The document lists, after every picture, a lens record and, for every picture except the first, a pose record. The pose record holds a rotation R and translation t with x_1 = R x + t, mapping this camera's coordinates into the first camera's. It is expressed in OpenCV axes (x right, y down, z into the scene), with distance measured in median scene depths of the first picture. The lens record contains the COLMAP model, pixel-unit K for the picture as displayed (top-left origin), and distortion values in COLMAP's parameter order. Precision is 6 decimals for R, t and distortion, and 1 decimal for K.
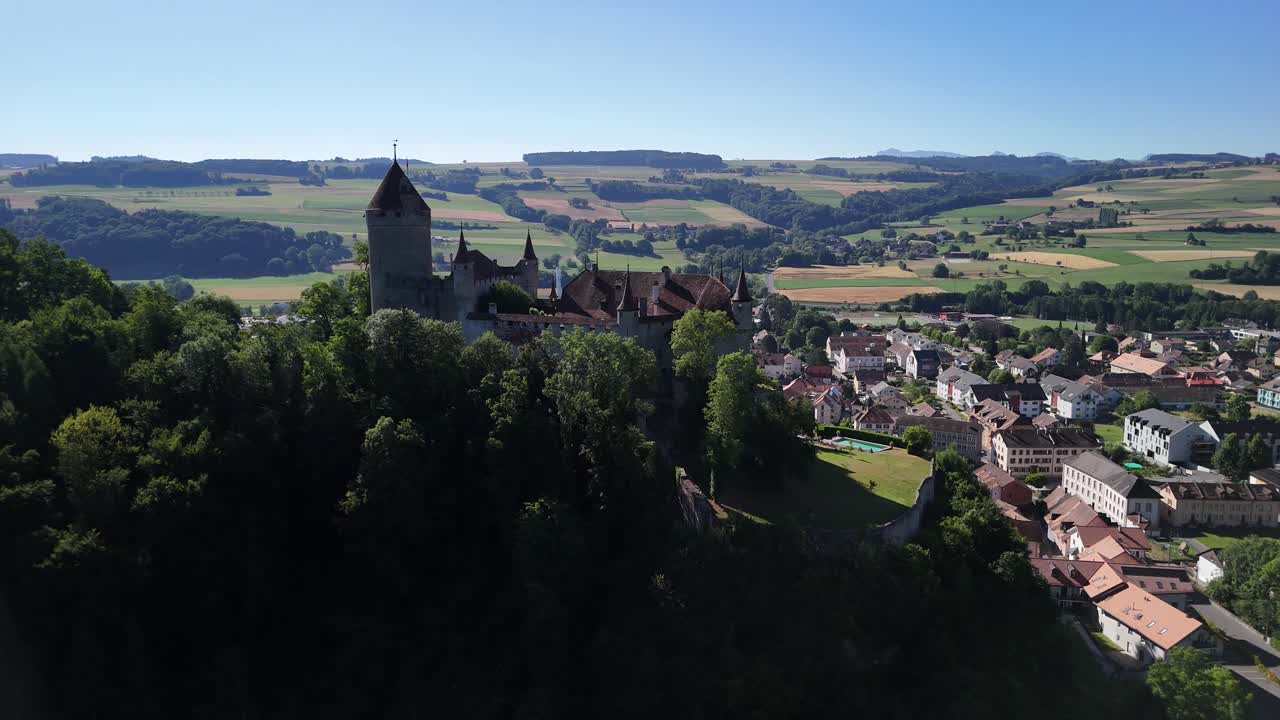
lens RADIAL K [[959.6, 0, 640.0], [0, 959.6, 360.0], [0, 0, 1]] dist [0.074381, -0.062185]
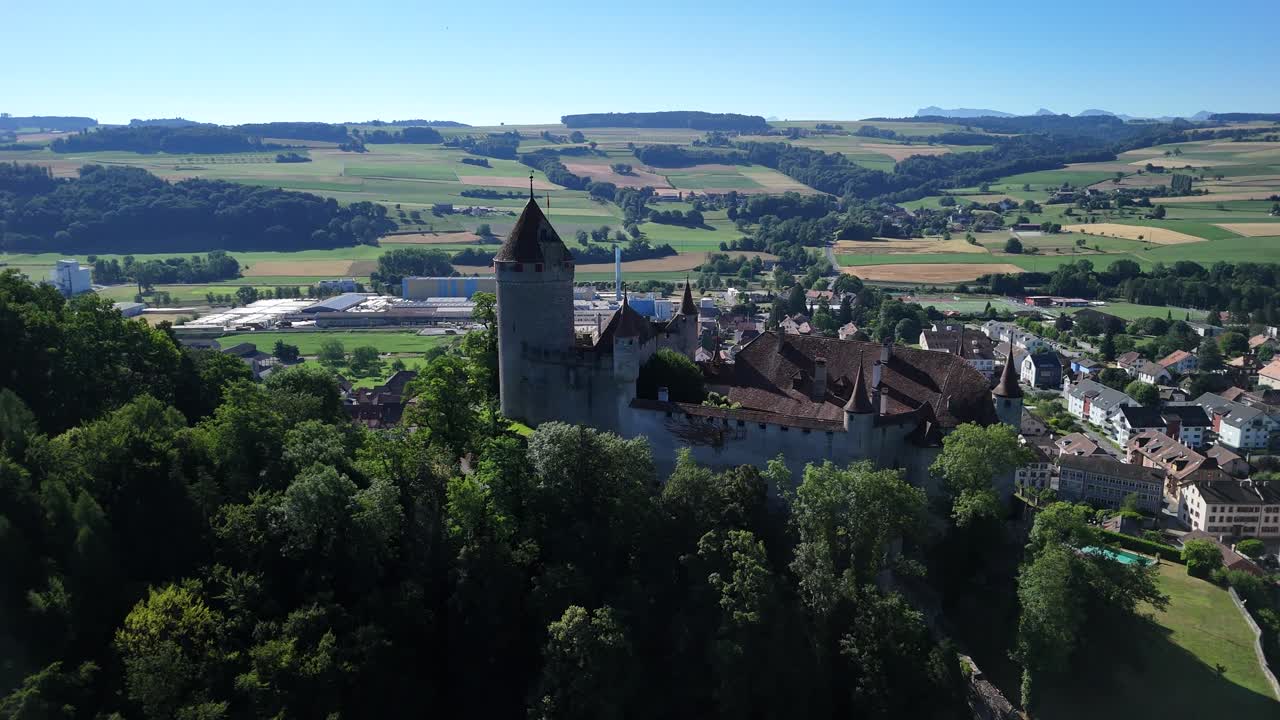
lens RADIAL K [[959.6, 0, 640.0], [0, 959.6, 360.0], [0, 0, 1]] dist [0.074381, -0.062185]
pose [[0.999445, 0.006383, -0.032703, -0.018494], [-0.005044, 0.999152, 0.040858, -0.014158], [0.032937, -0.040670, 0.998630, 0.028889]]
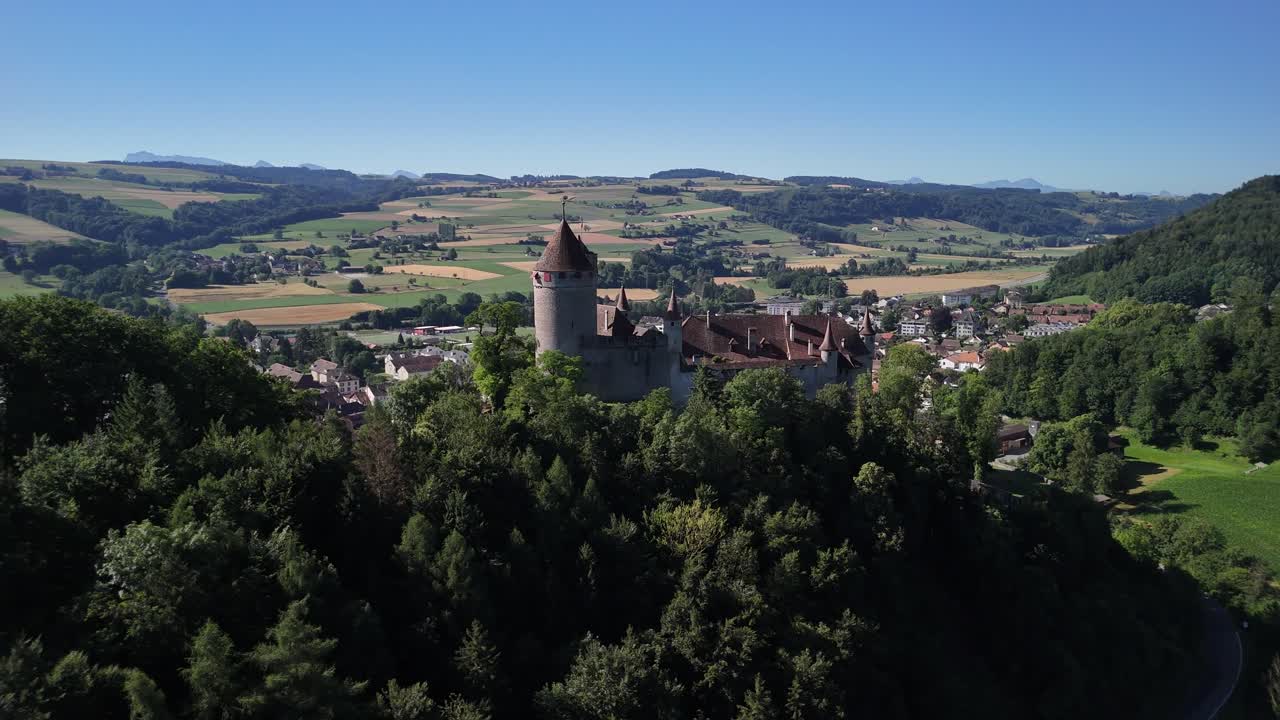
lens RADIAL K [[959.6, 0, 640.0], [0, 959.6, 360.0], [0, 0, 1]] dist [0.074381, -0.062185]
pose [[0.750643, -0.095213, 0.653811, -0.112180], [0.101165, 0.994456, 0.028673, -0.011336], [-0.652917, 0.044620, 0.756114, 0.030478]]
